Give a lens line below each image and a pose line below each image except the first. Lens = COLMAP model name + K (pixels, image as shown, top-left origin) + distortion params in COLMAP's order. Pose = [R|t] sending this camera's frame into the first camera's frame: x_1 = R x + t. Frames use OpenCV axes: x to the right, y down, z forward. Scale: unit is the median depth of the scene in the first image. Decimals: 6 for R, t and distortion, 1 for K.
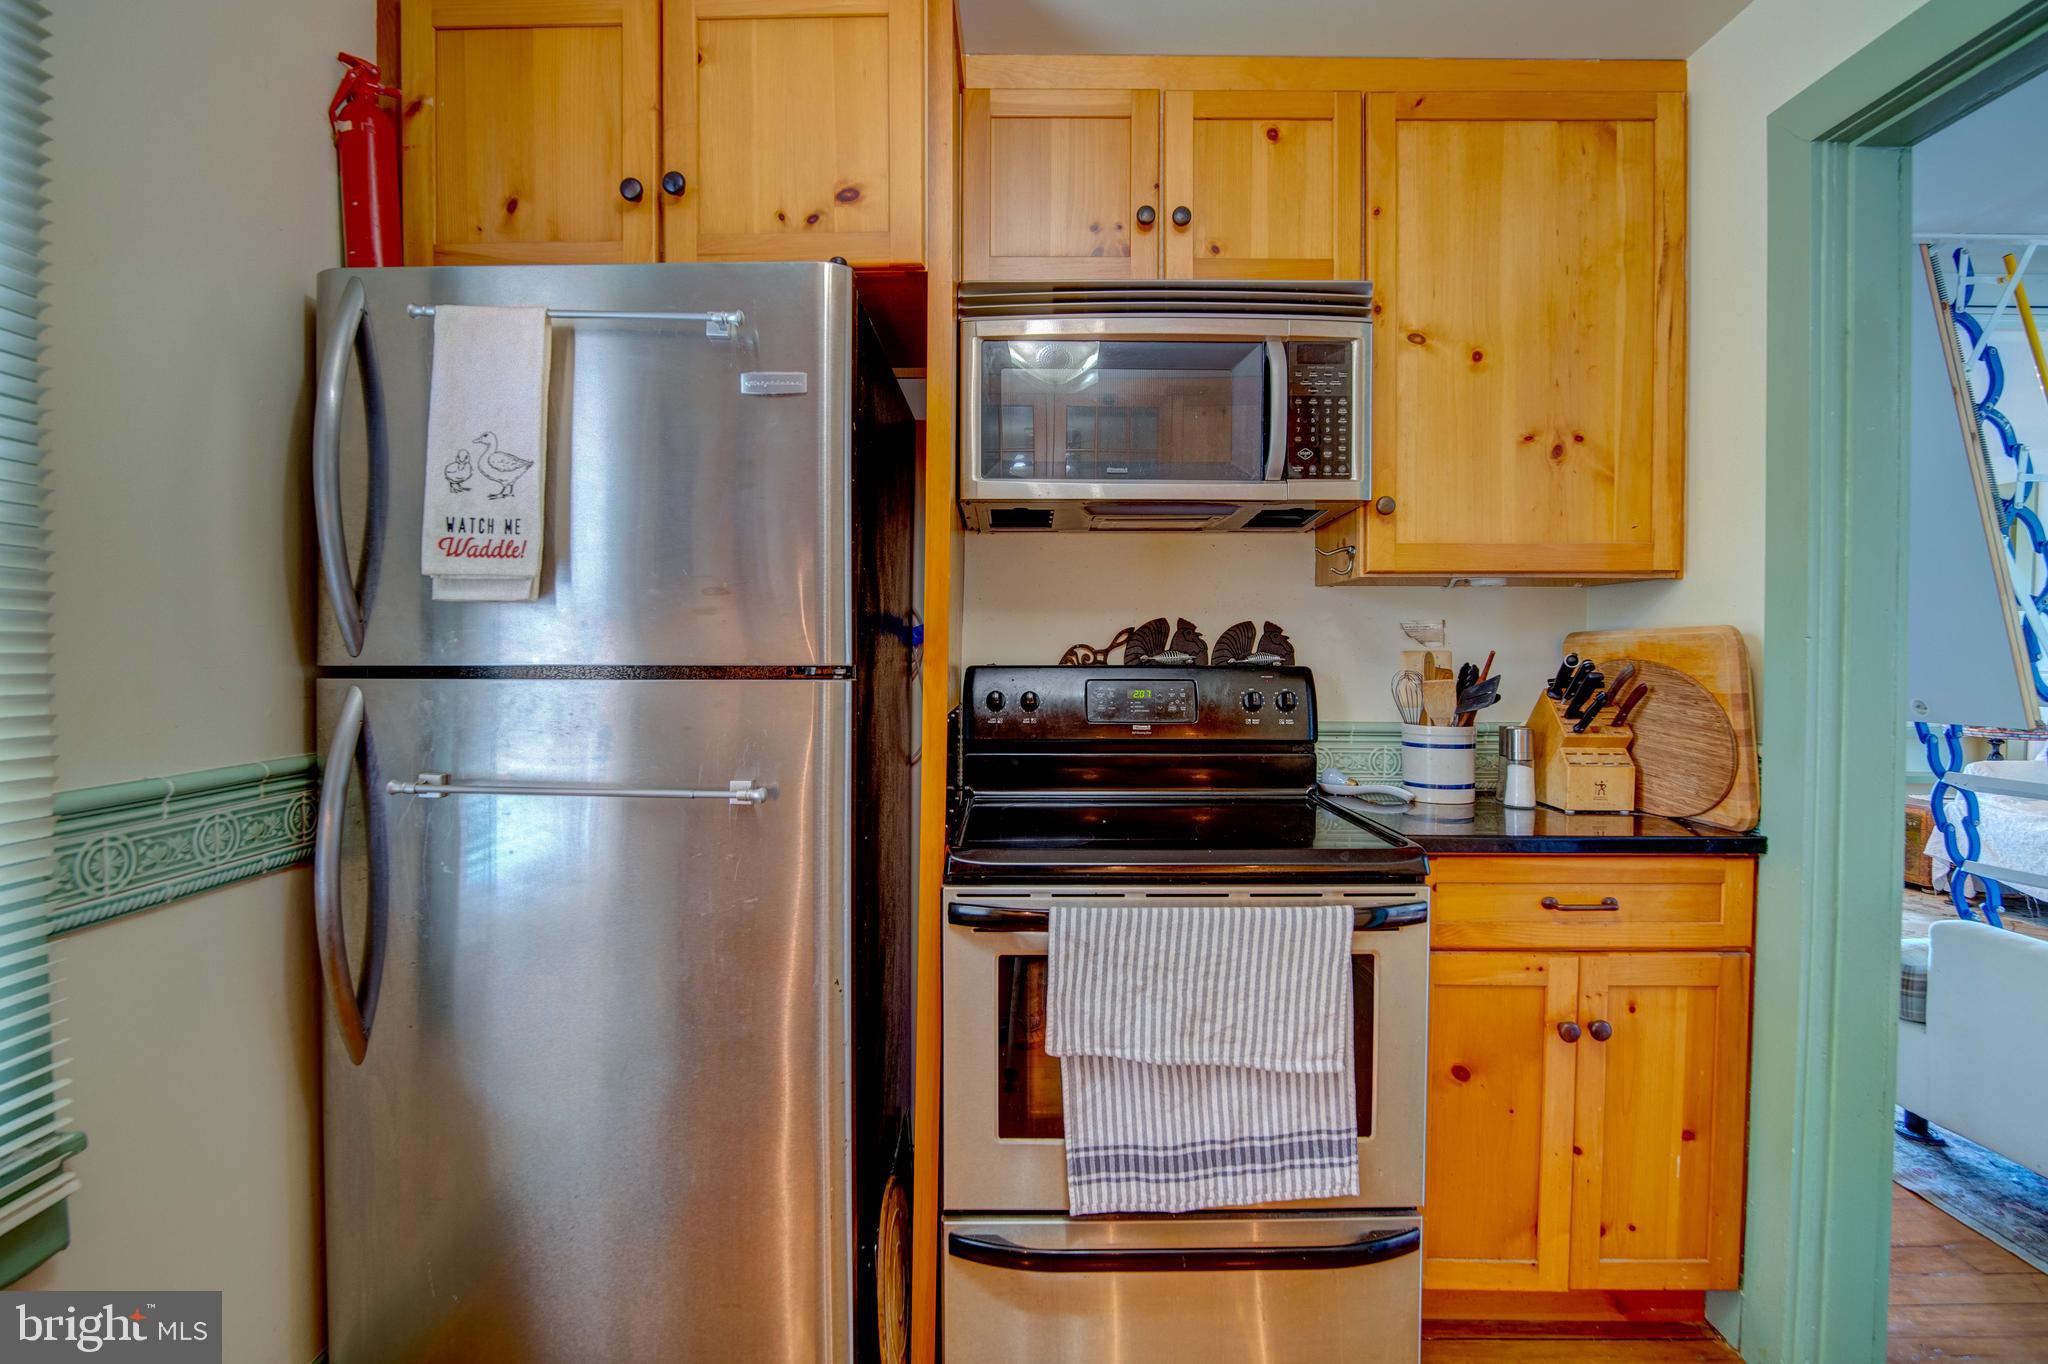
lens RADIAL K [[944.8, 0, 1025.2], [0, 944.8, 672.2], [0, 0, 1]] dist [-0.028567, 0.000766]
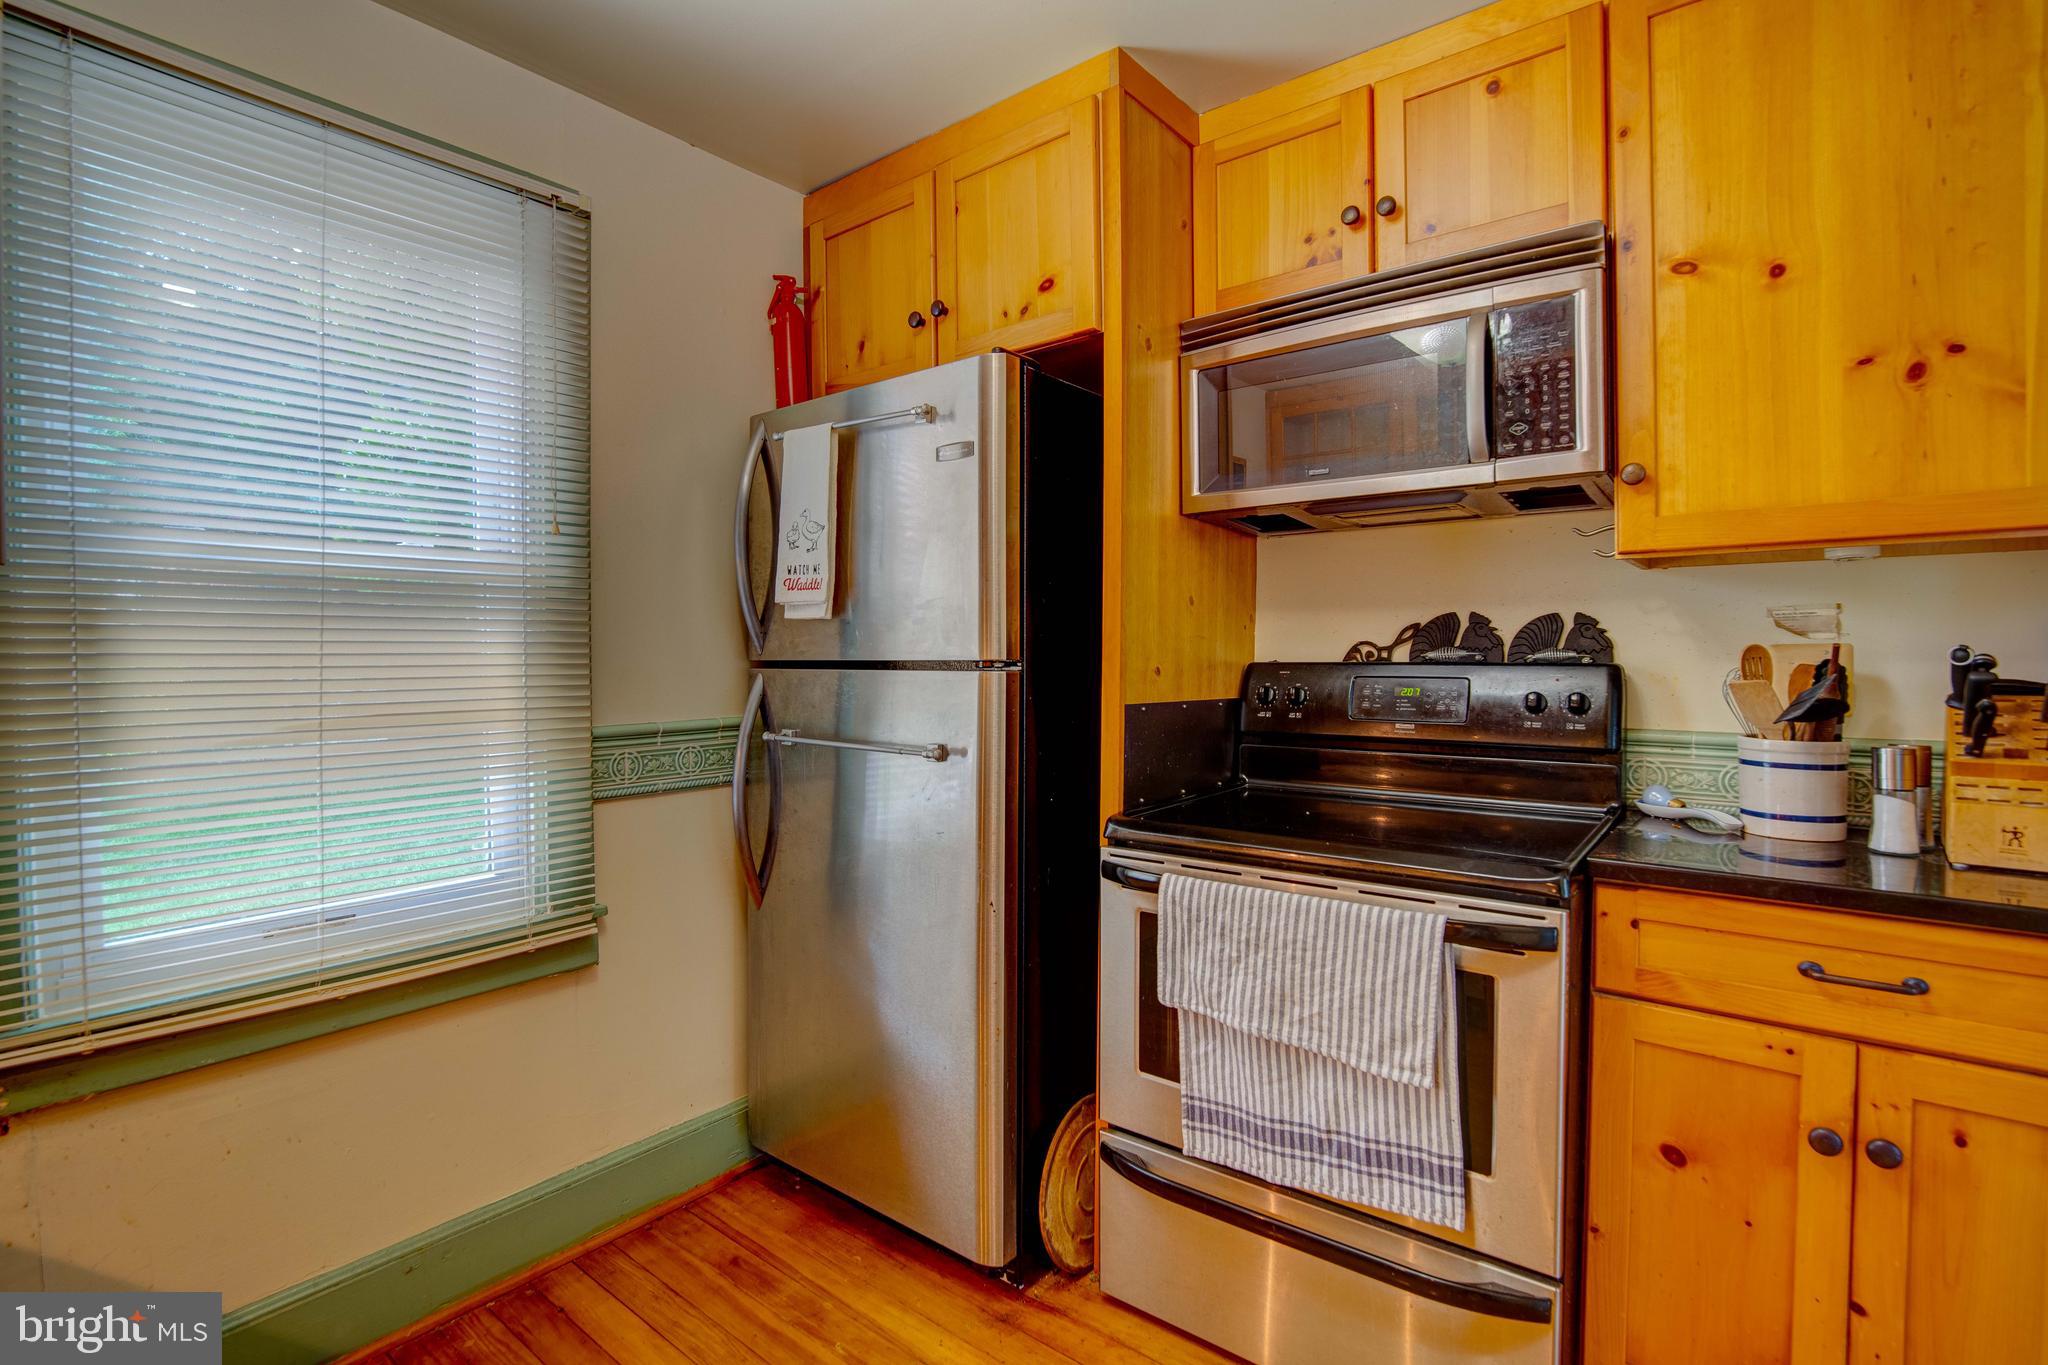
lens RADIAL K [[963.3, 0, 1047.4], [0, 963.3, 660.8], [0, 0, 1]] dist [-0.031706, 0.006423]
pose [[0.789132, -0.000292, -0.614224, 0.614113], [-0.007983, 0.999911, -0.010732, 0.006698], [0.614172, 0.013372, 0.789059, -0.004387]]
